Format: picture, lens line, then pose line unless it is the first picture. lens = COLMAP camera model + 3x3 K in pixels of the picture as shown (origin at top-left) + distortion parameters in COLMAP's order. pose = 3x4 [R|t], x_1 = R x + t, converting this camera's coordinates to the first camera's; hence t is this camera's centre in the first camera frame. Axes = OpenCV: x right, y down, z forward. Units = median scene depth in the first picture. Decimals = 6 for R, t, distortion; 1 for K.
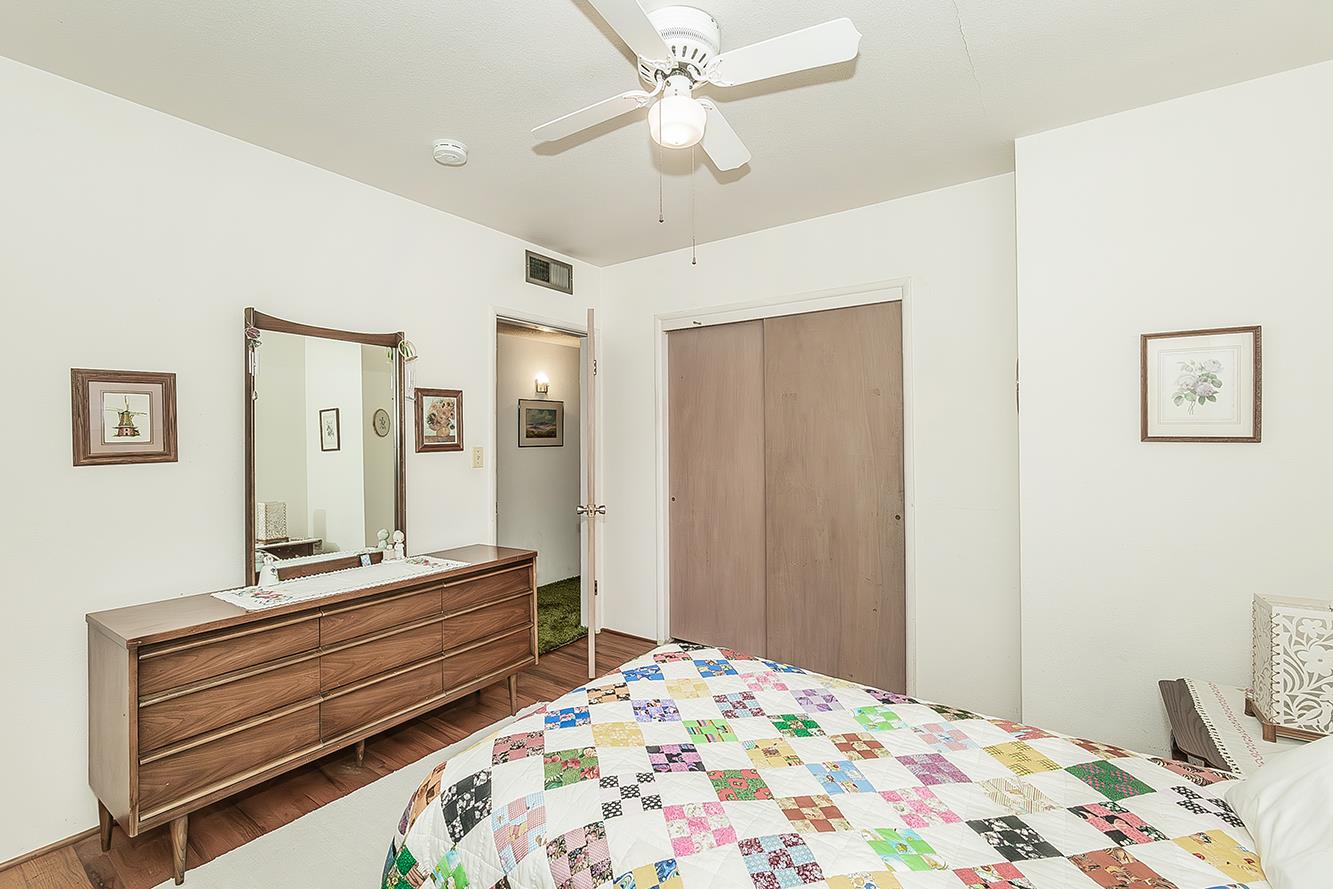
lens RADIAL K [[581.4, 0, 671.0], [0, 581.4, 436.8], [0, 0, 1]] dist [-0.010187, 0.001176]
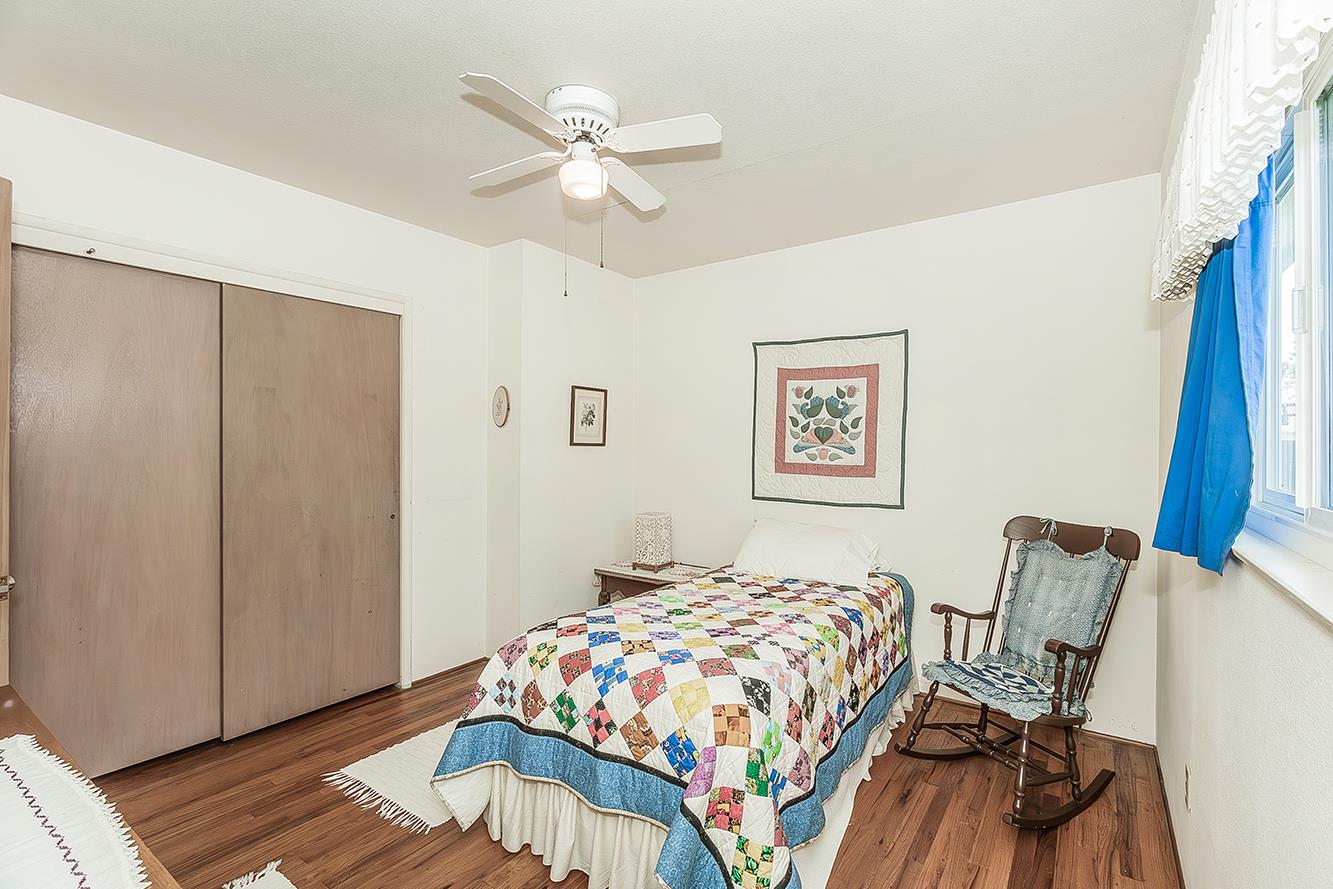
lens RADIAL K [[581.4, 0, 708.2], [0, 581.4, 438.7], [0, 0, 1]] dist [-0.010187, 0.001176]
pose [[-0.033083, 0.009963, 0.999403, -0.987208], [-0.008681, 0.999910, -0.010255, 0.001764], [-0.999415, -0.009015, -0.032993, 0.640340]]
